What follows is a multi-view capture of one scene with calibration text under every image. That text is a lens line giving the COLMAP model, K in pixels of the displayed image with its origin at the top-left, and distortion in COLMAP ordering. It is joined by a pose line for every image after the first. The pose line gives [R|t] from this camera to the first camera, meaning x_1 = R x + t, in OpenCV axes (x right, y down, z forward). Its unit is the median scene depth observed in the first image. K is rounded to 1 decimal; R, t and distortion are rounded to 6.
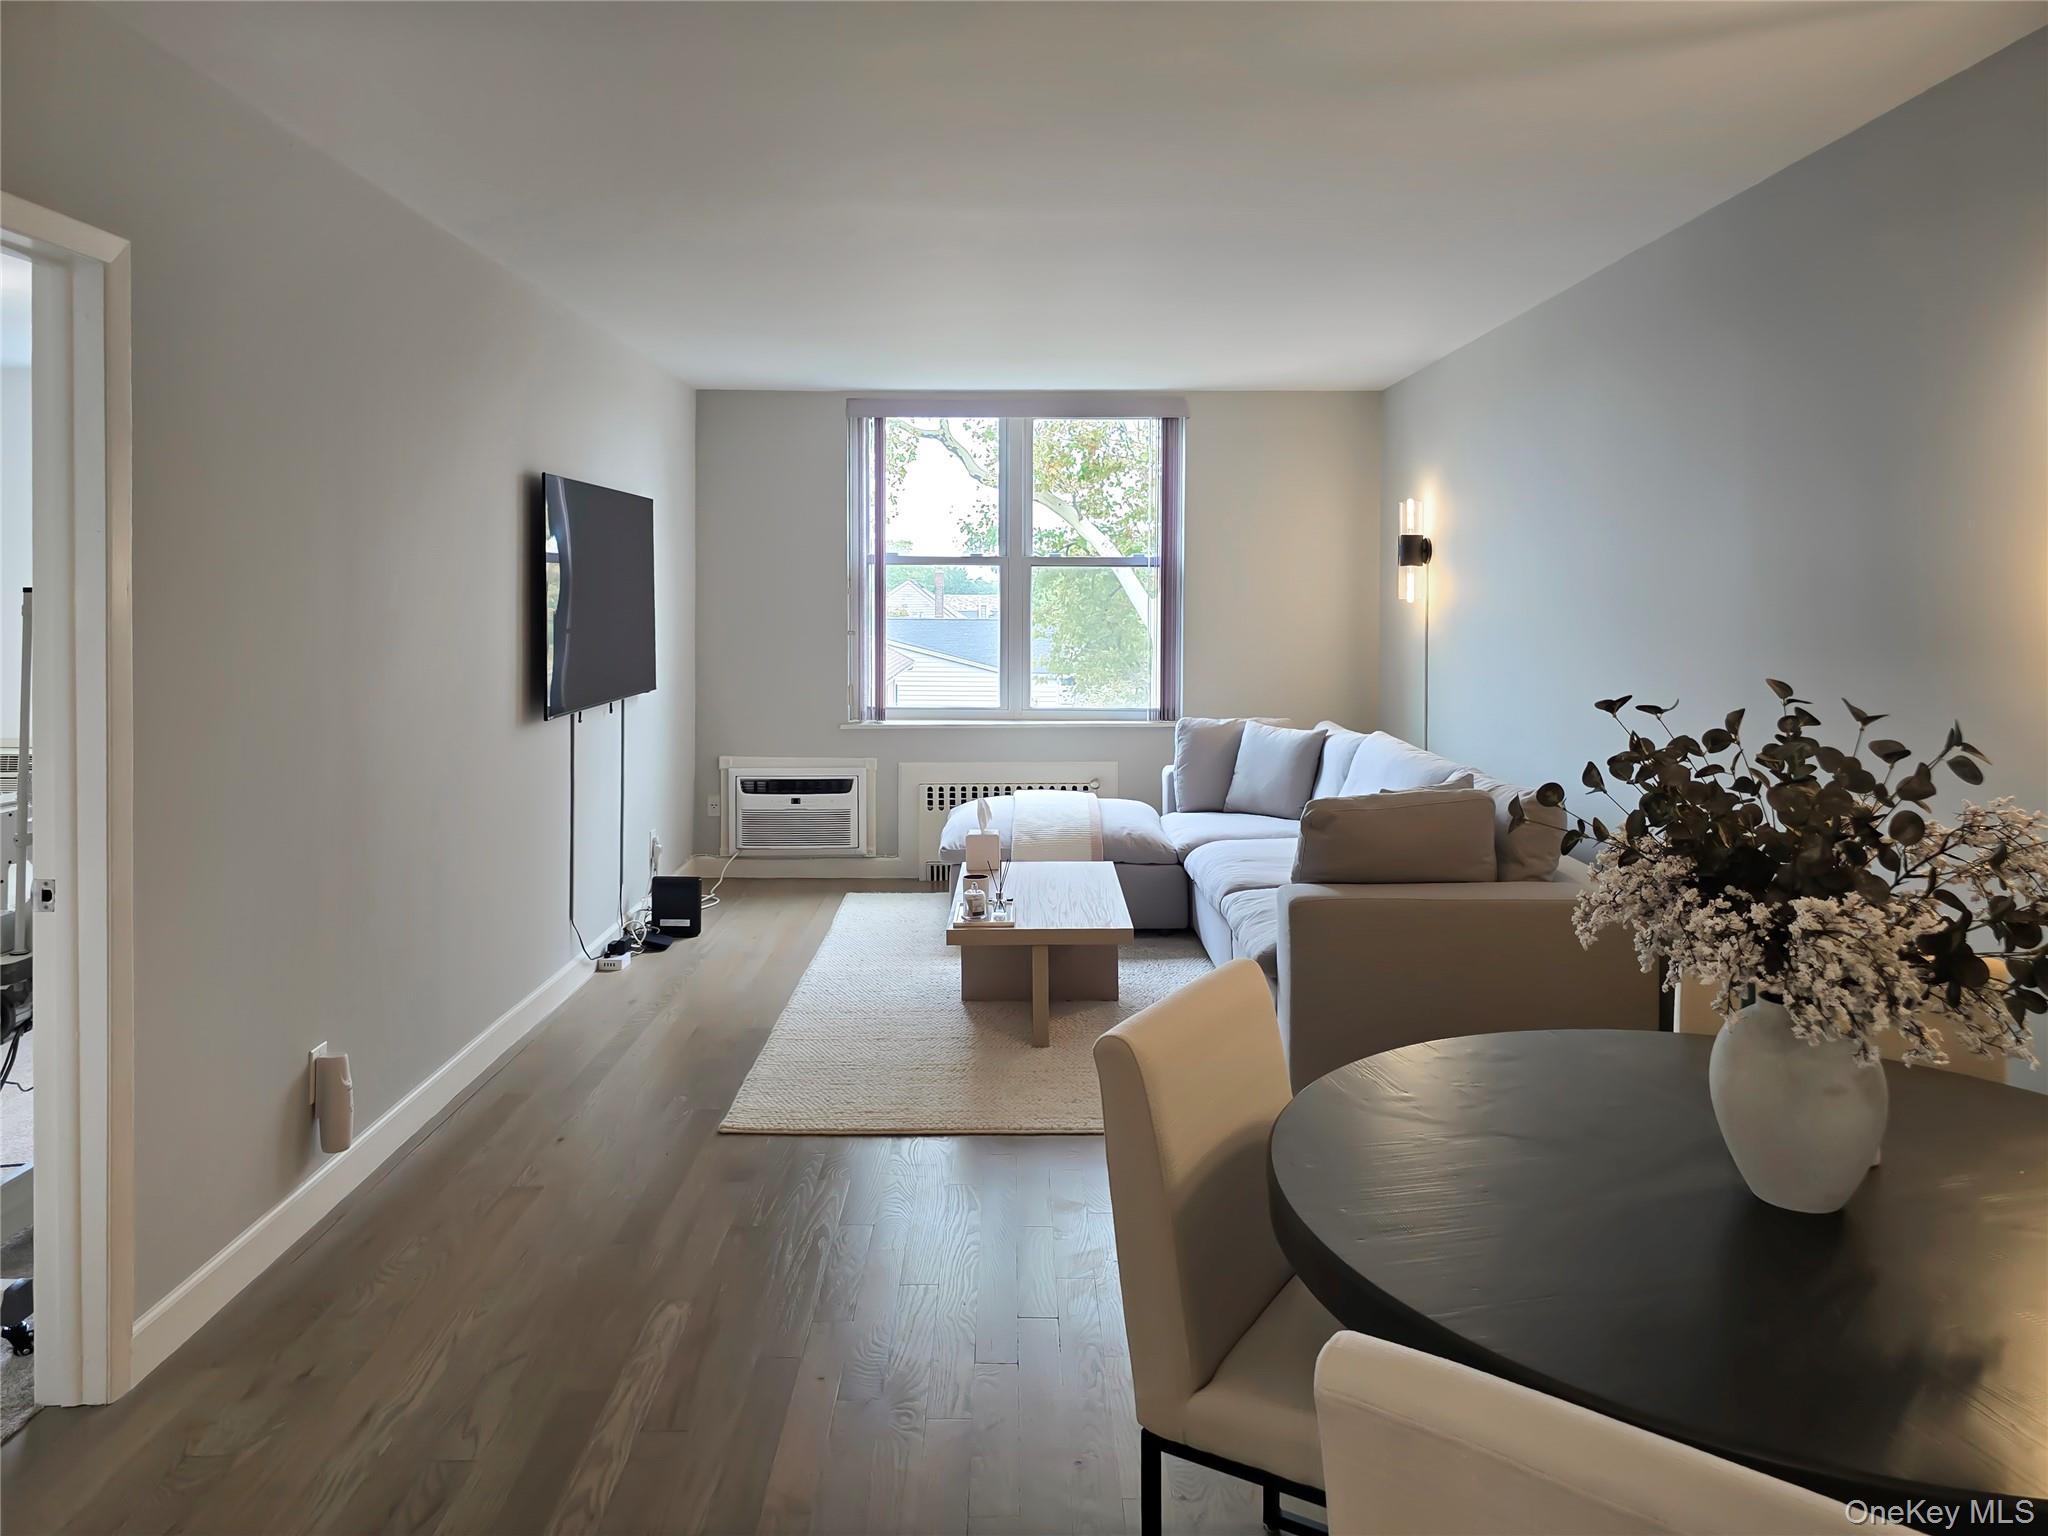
lens RADIAL K [[1407.7, 0, 1030.0], [0, 1407.7, 764.6], [0, 0, 1]] dist [0.025669, -0.020003]
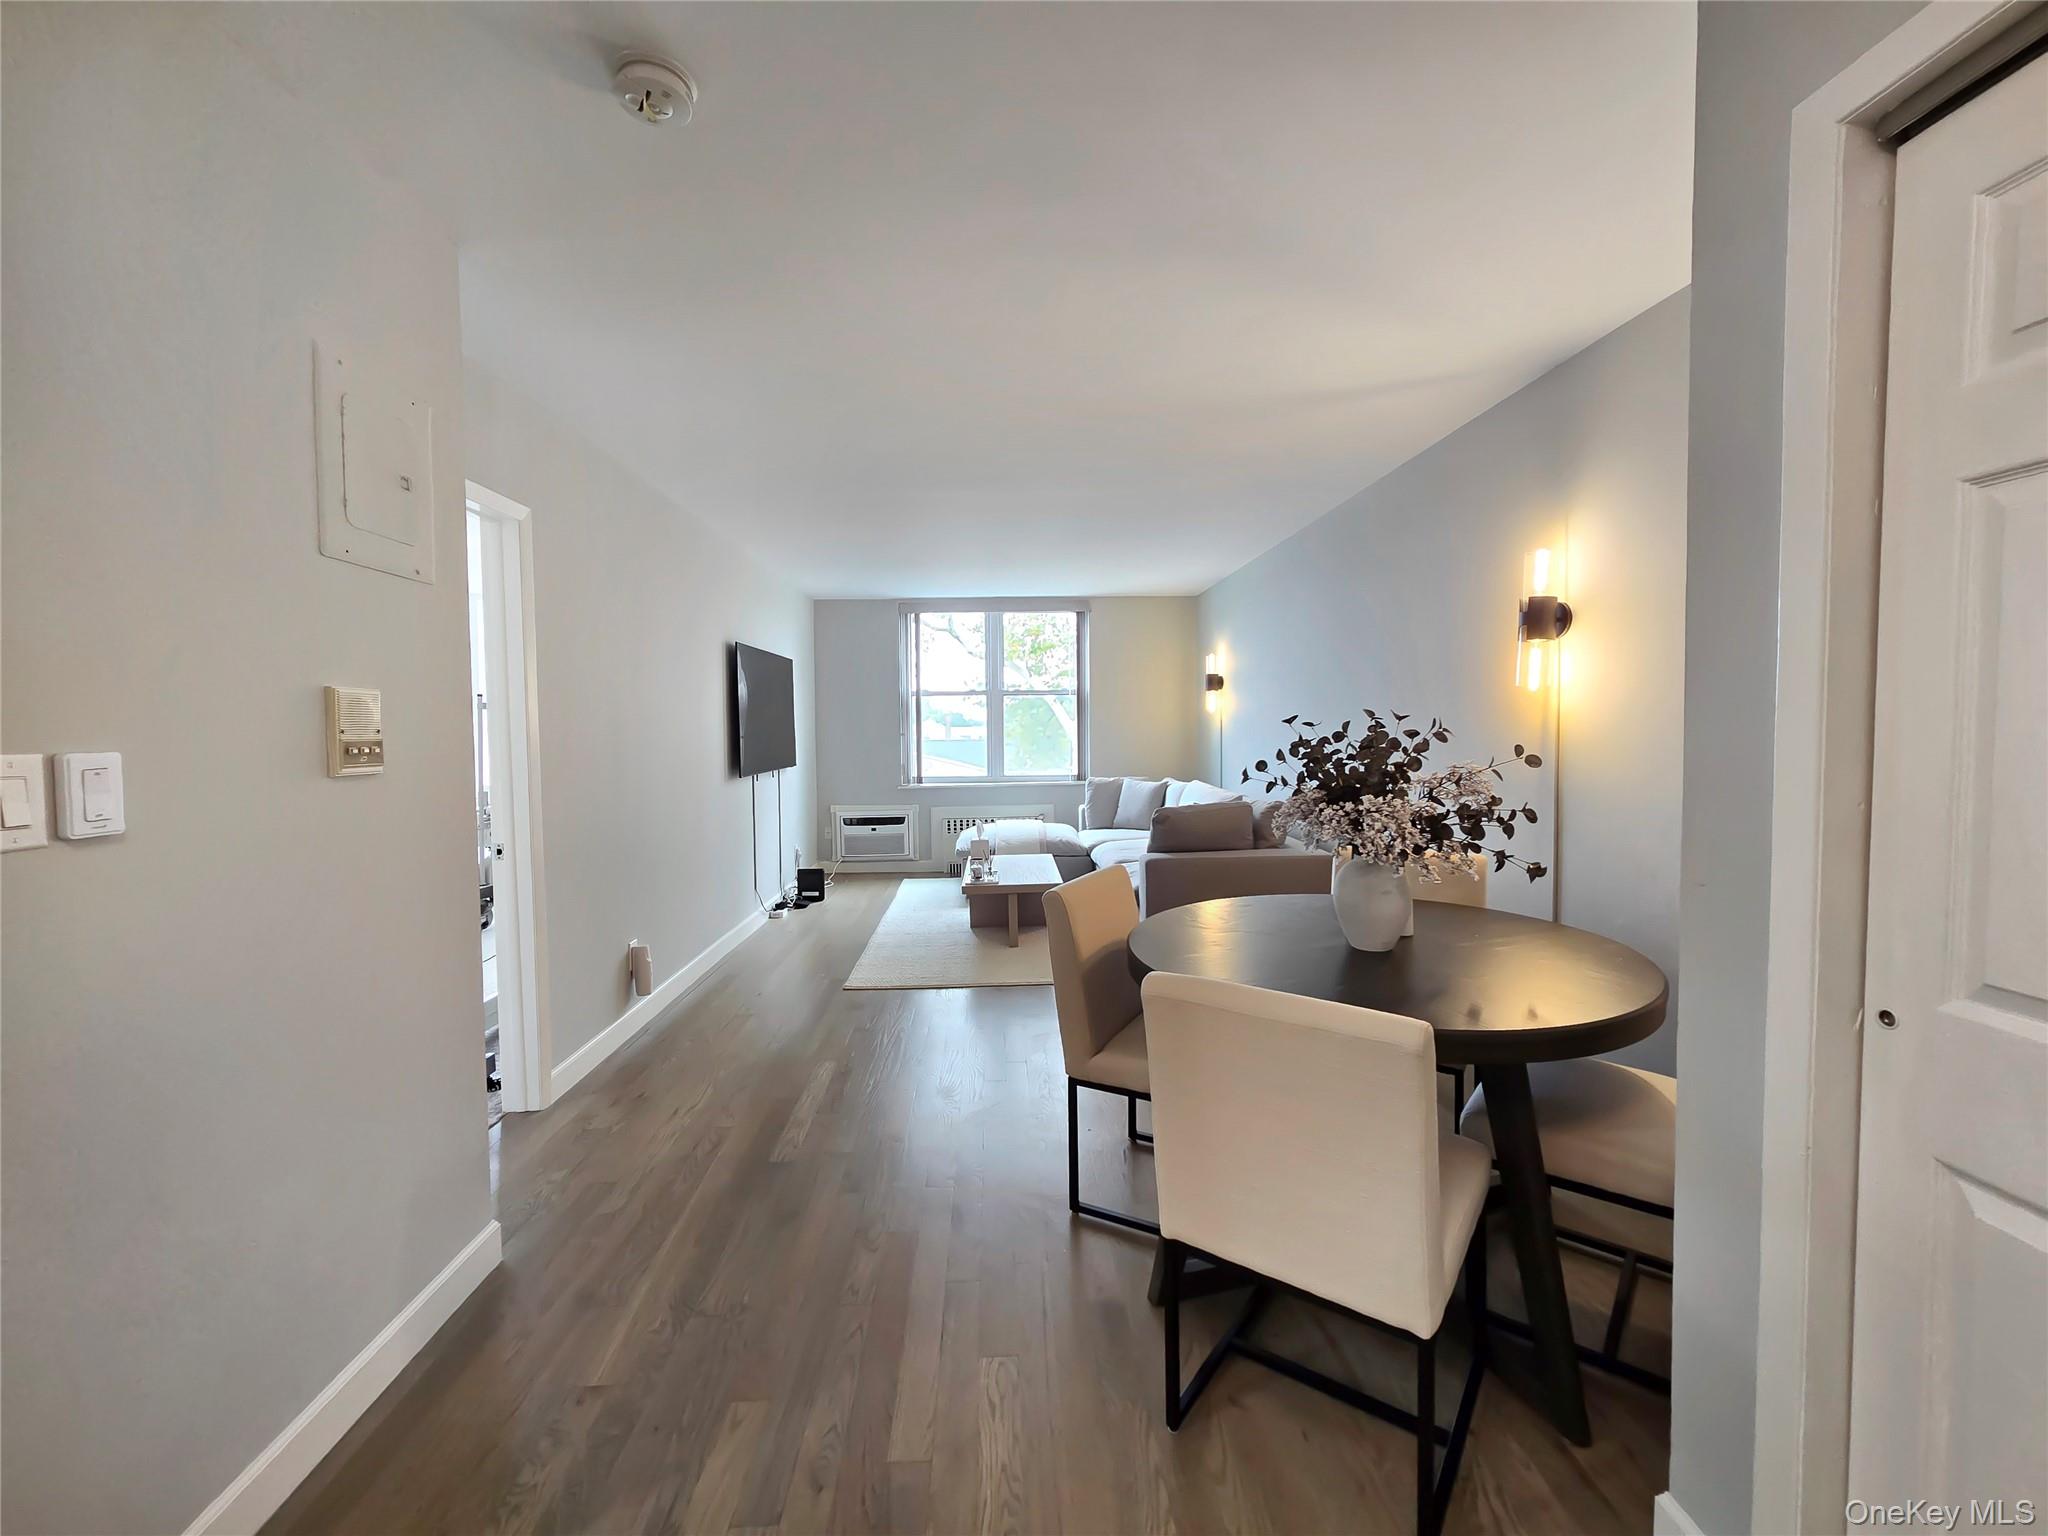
lens RADIAL K [[818.8, 0, 1017.6], [0, 818.8, 853.9], [0, 0, 1]] dist [-0.002153, -0.000728]
pose [[0.999754, -0.012604, 0.018247, -0.006293], [0.011976, 0.999346, 0.034134, 0.047441], [-0.018665, -0.033907, 0.999251, -0.090924]]
